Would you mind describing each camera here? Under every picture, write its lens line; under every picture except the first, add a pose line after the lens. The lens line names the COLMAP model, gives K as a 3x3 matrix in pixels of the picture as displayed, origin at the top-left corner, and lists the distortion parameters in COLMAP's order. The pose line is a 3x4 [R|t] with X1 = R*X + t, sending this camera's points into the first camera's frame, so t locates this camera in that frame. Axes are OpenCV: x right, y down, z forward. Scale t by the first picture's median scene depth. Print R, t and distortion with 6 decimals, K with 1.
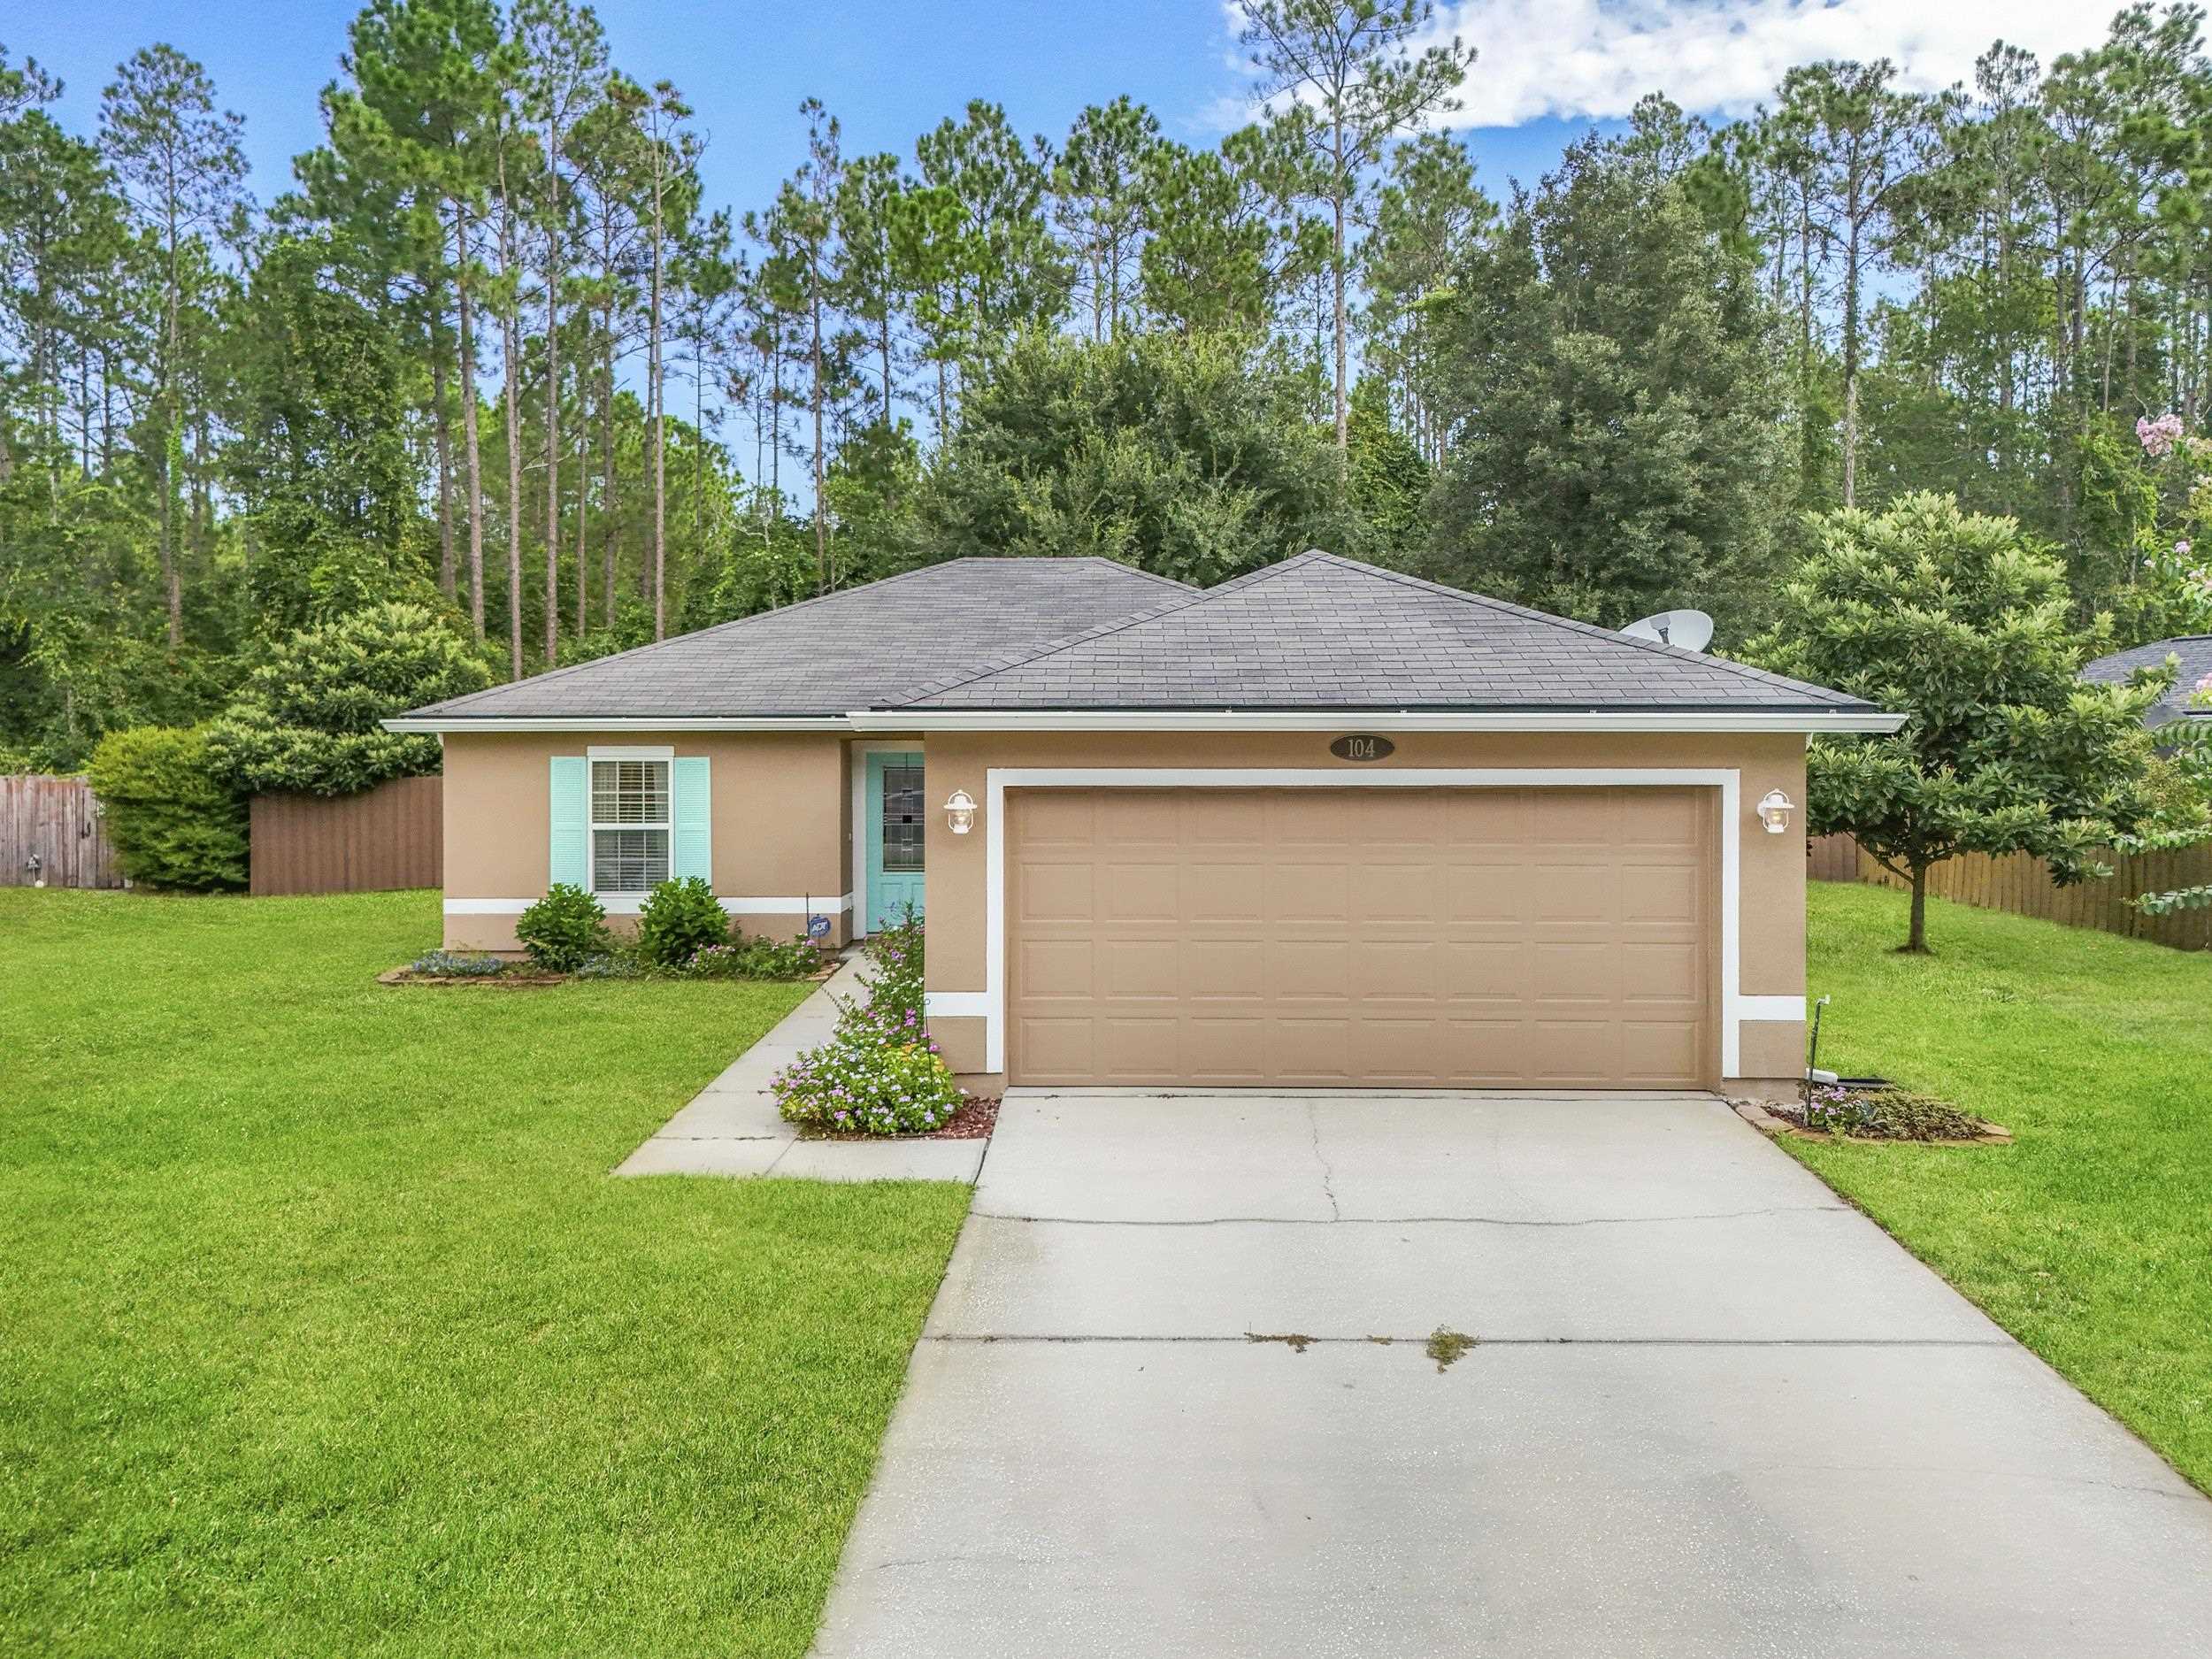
lens RADIAL K [[1560.6, 0, 1103.5], [0, 1560.6, 796.1], [0, 0, 1]] dist [0.059096, -0.047224]
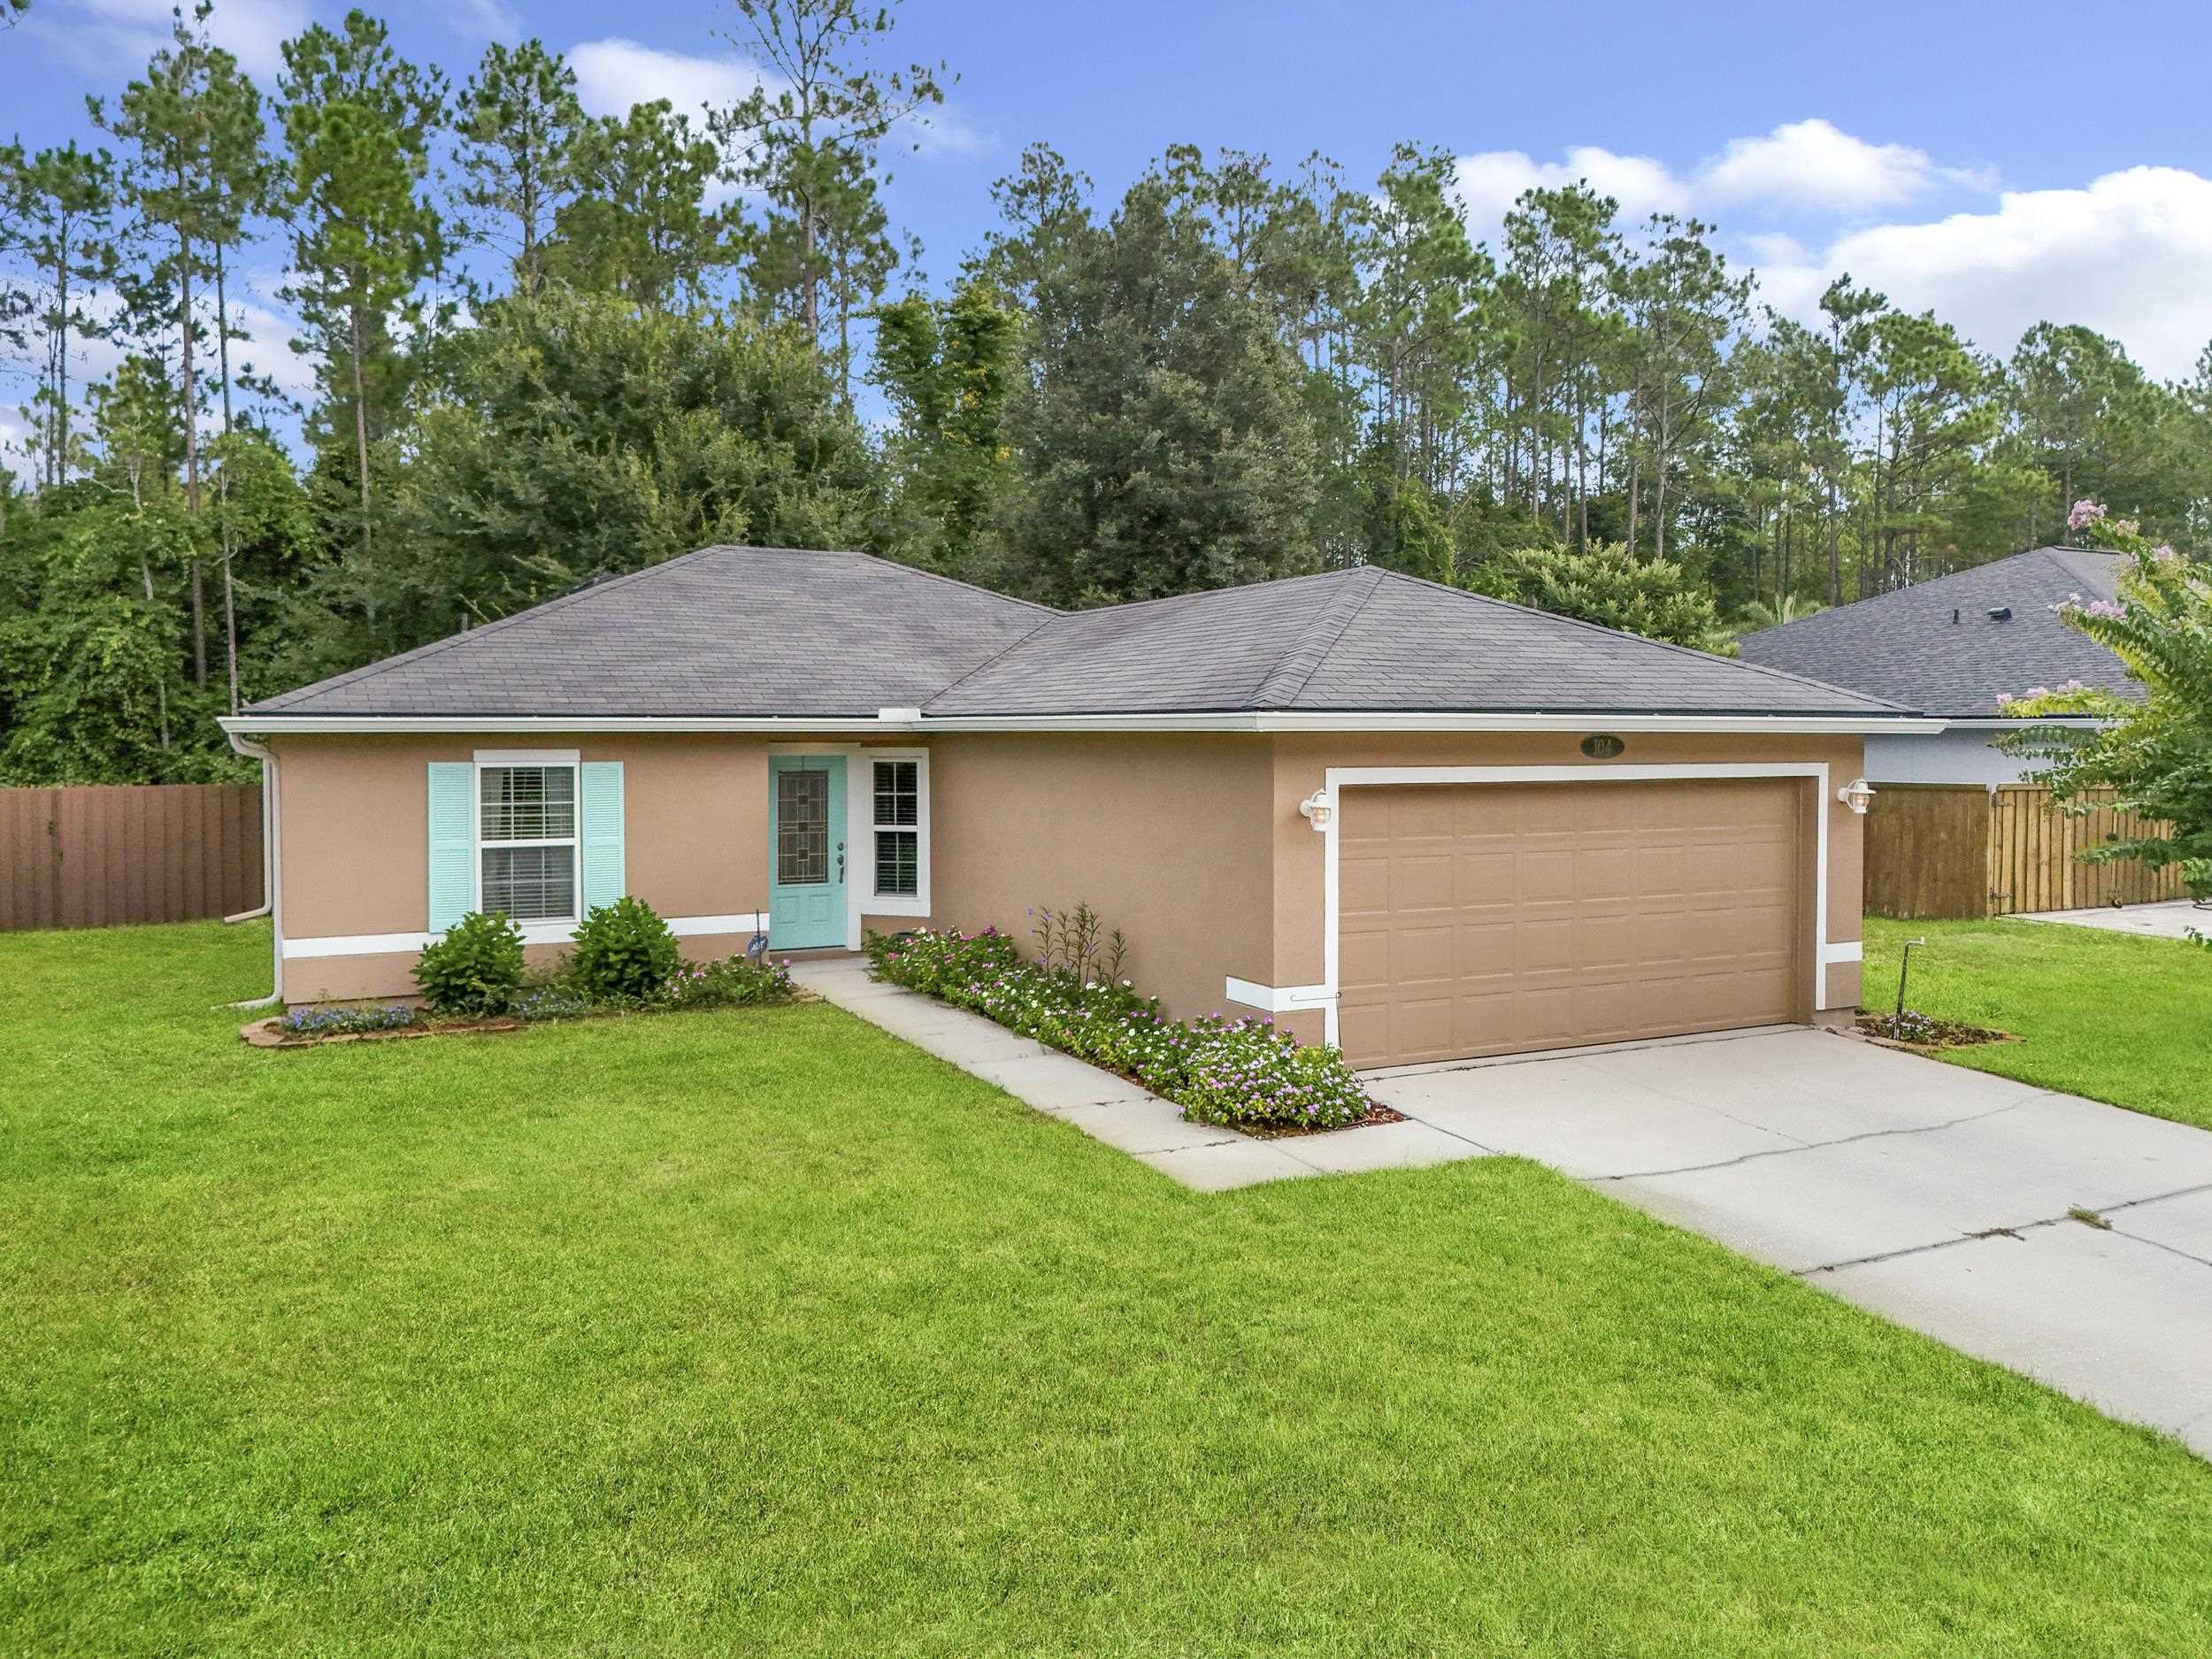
lens RADIAL K [[1551.8, 0, 1106.0], [0, 1551.8, 829.5], [0, 0, 1]] dist [0.084445, -0.092874]
pose [[0.890859, -0.026684, 0.453496, -0.410353], [0.018175, 0.999568, 0.023111, -0.002204], [-0.453917, -0.012346, 0.890958, 0.090373]]
